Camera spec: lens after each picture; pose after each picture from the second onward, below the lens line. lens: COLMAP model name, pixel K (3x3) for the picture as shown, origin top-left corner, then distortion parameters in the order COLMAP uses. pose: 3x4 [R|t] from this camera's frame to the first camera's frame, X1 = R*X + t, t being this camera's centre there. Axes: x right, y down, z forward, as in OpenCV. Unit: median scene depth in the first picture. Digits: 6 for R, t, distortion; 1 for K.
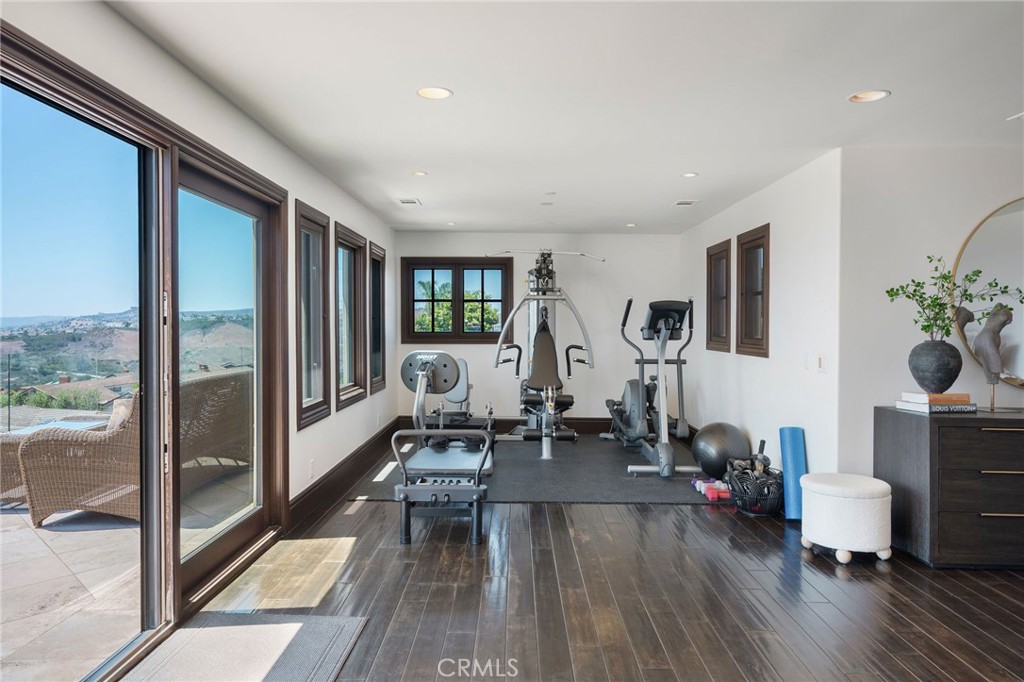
lens RADIAL K [[659.2, 0, 512.0], [0, 659.2, 341.0], [0, 0, 1]] dist [-0.000369, -0.000360]
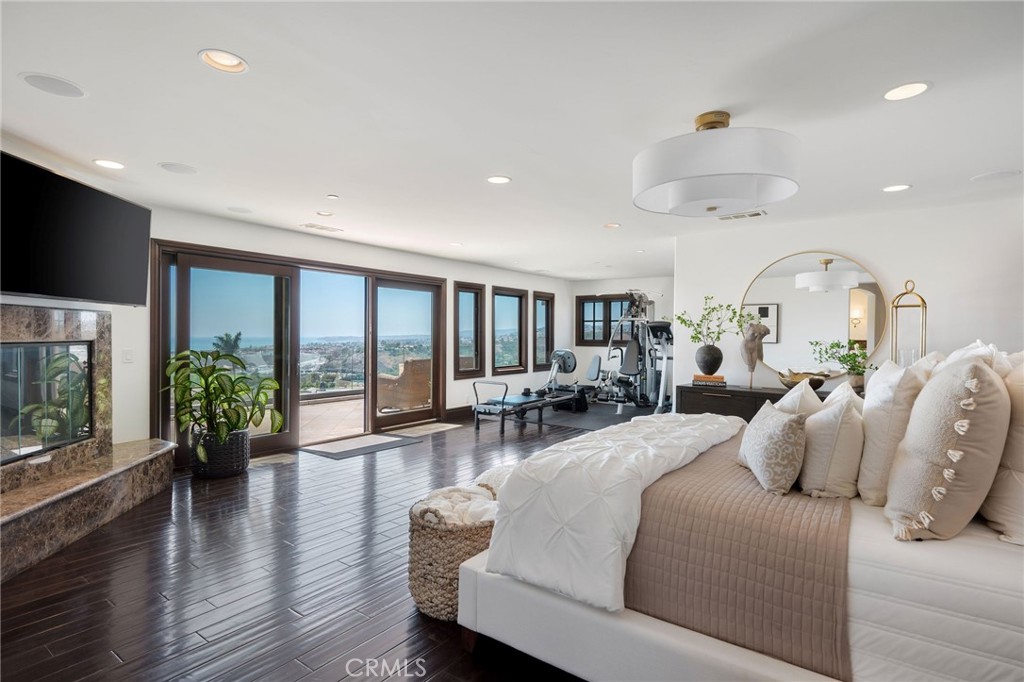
lens RADIAL K [[517.8, 0, 512.0], [0, 517.8, 341.0], [0, 0, 1]] dist [0.003383, 0.000162]
pose [[0.811461, 0.012406, -0.584275, 0.577187], [-0.021266, 0.999739, -0.008308, 0.006551], [0.584019, 0.019167, 0.811514, -0.232330]]
